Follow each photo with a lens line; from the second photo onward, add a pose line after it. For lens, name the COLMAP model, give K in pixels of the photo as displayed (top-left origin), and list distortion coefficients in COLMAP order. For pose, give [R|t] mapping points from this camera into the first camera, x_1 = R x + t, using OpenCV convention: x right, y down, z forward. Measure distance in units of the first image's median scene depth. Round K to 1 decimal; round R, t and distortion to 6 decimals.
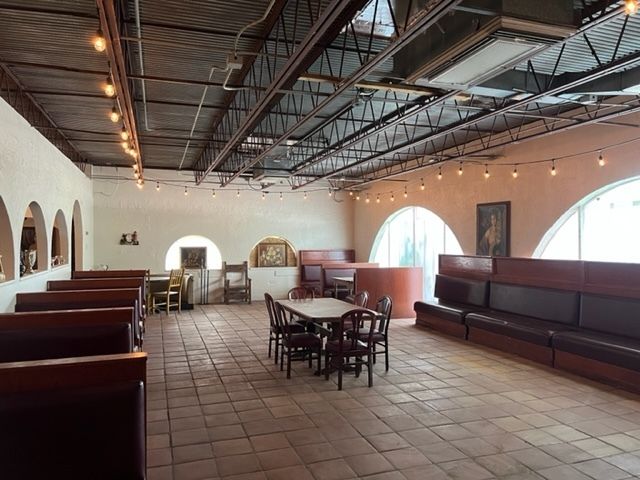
lens RADIAL K [[482.4, 0, 320.0], [0, 482.4, 240.0], [0, 0, 1]] dist [0.091104, -0.109509]
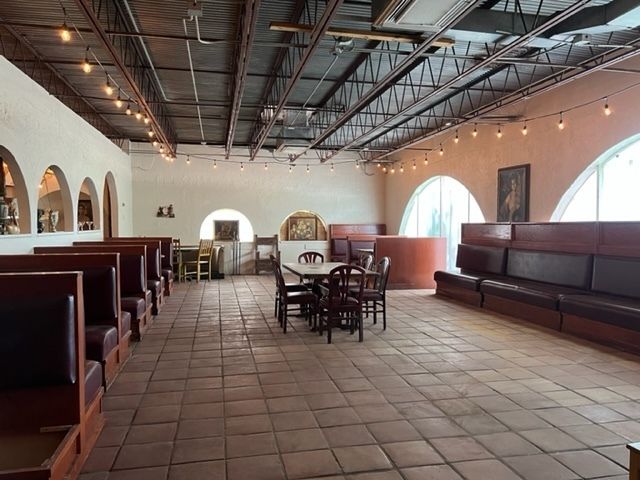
lens RADIAL K [[482.4, 0, 320.0], [0, 482.4, 240.0], [0, 0, 1]] dist [0.091104, -0.109509]
pose [[0.992967, 0.003557, -0.118338, 0.095232], [-0.000029, 0.999556, 0.029794, 0.041067], [0.118391, -0.029581, 0.992526, -0.003425]]
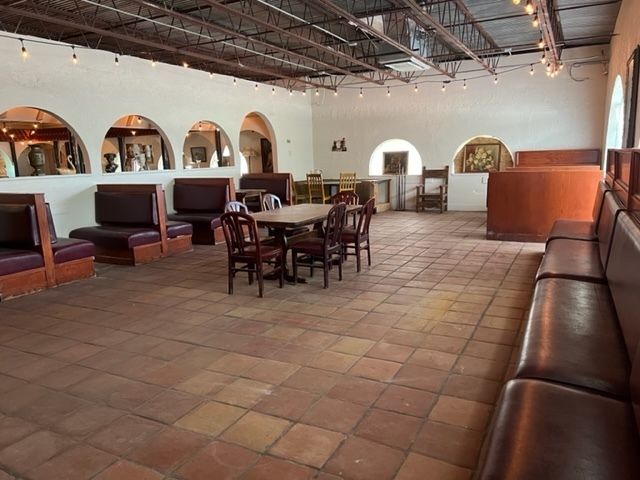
lens RADIAL K [[482.4, 0, 320.0], [0, 482.4, 240.0], [0, 0, 1]] dist [0.091104, -0.109509]
pose [[0.681438, 0.101802, -0.724761, 0.562631], [0.030622, 0.985446, 0.167210, 0.034827], [0.731235, -0.136136, 0.668403, 0.343207]]
